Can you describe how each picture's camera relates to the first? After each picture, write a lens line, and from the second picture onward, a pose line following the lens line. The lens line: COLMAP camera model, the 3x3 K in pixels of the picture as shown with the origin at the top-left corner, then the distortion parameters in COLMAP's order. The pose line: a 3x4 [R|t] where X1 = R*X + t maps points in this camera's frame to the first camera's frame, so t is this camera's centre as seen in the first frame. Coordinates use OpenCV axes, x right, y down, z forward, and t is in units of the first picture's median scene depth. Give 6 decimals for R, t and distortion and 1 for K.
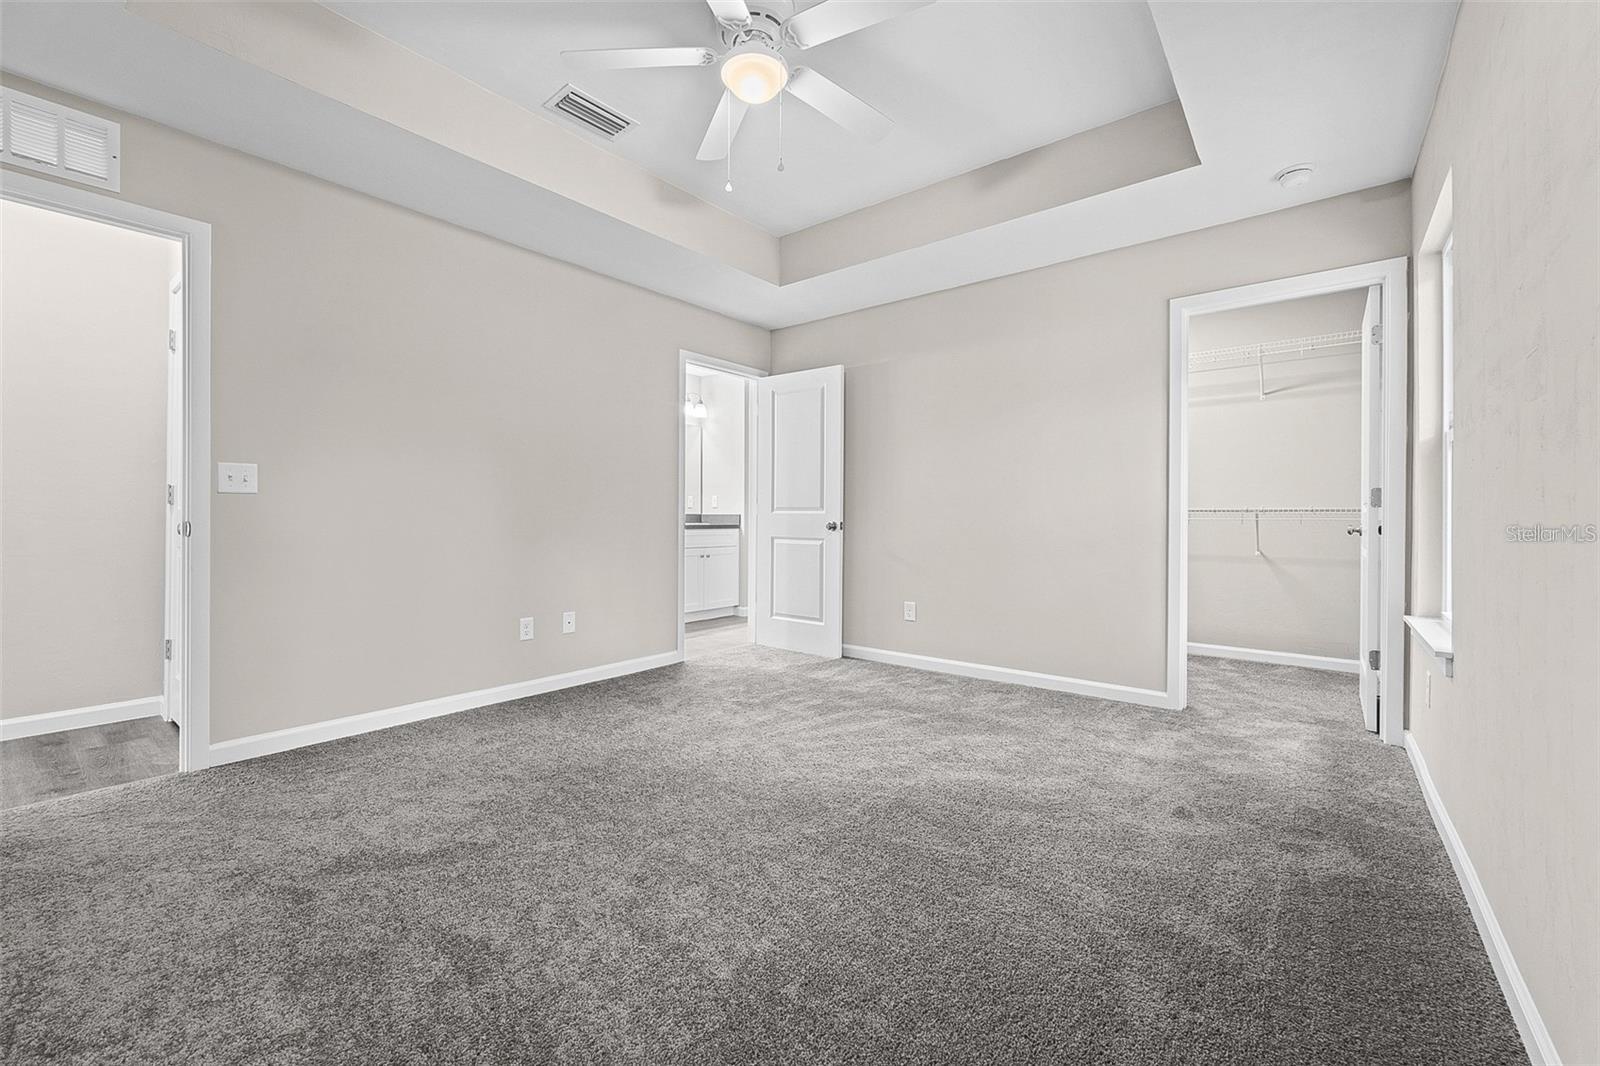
lens RADIAL K [[640.3, 0, 801.1], [0, 640.3, 521.7], [0, 0, 1]] dist [-0.003476, 0.000633]
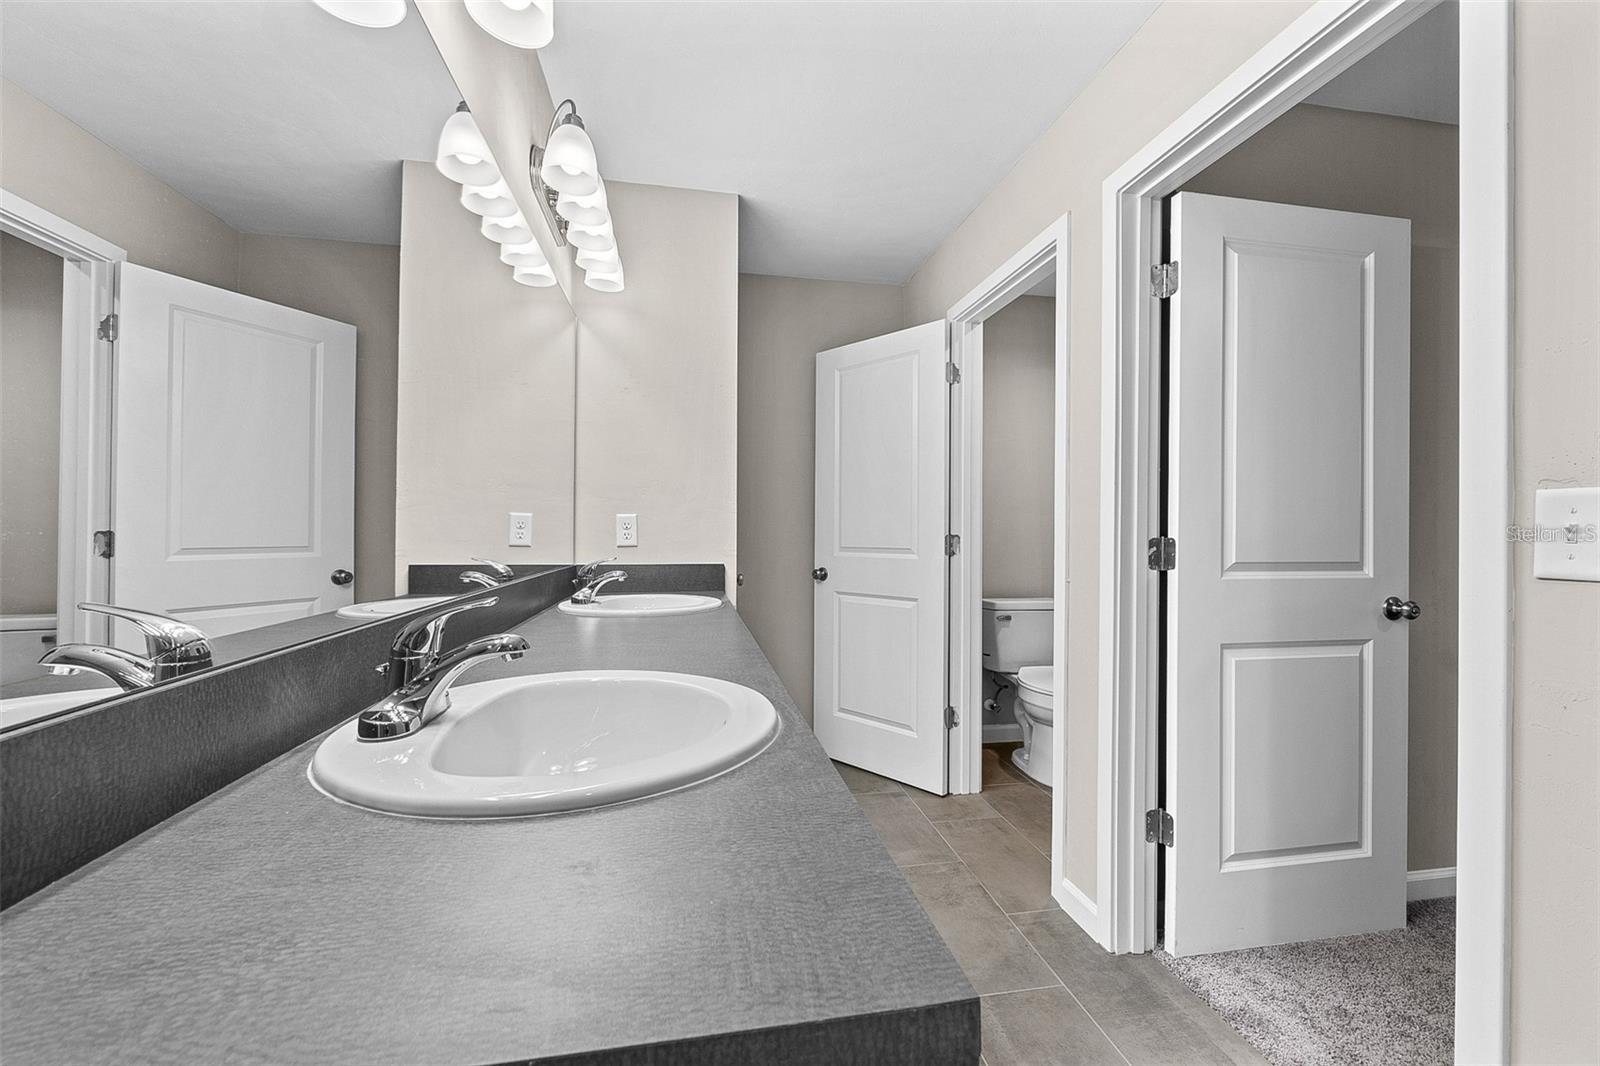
lens RADIAL K [[640.3, 0, 795.1], [0, 640.3, 530.8], [0, 0, 1]] dist [-0.003476, 0.000633]
pose [[0.677736, -0.007258, 0.735270, -0.660644], [0.001418, 0.999962, 0.008563, -0.061395], [-0.735304, -0.004761, 0.677721, 1.301462]]
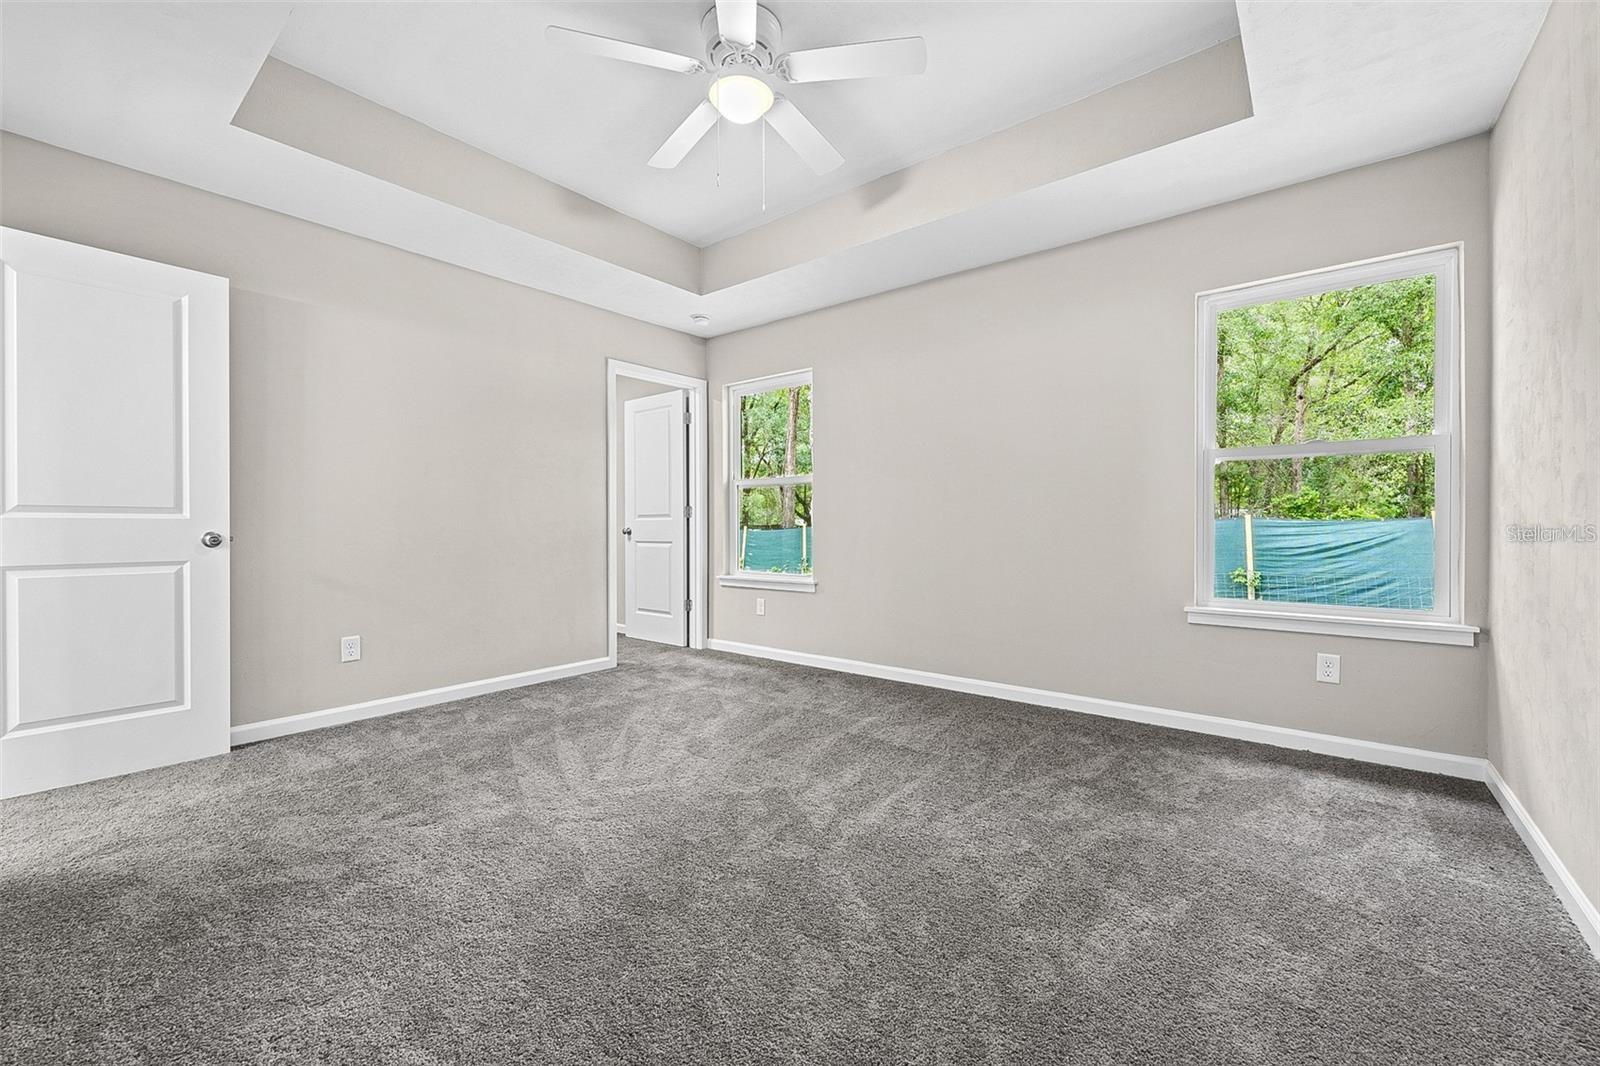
lens RADIAL K [[640.3, 0, 805.3], [0, 640.3, 531.2], [0, 0, 1]] dist [-0.003476, 0.000633]
pose [[0.009674, -0.021009, 0.999732, -0.712811], [0.005003, 0.999768, 0.020961, -0.014826], [-0.999941, 0.004799, 0.009777, 0.560987]]
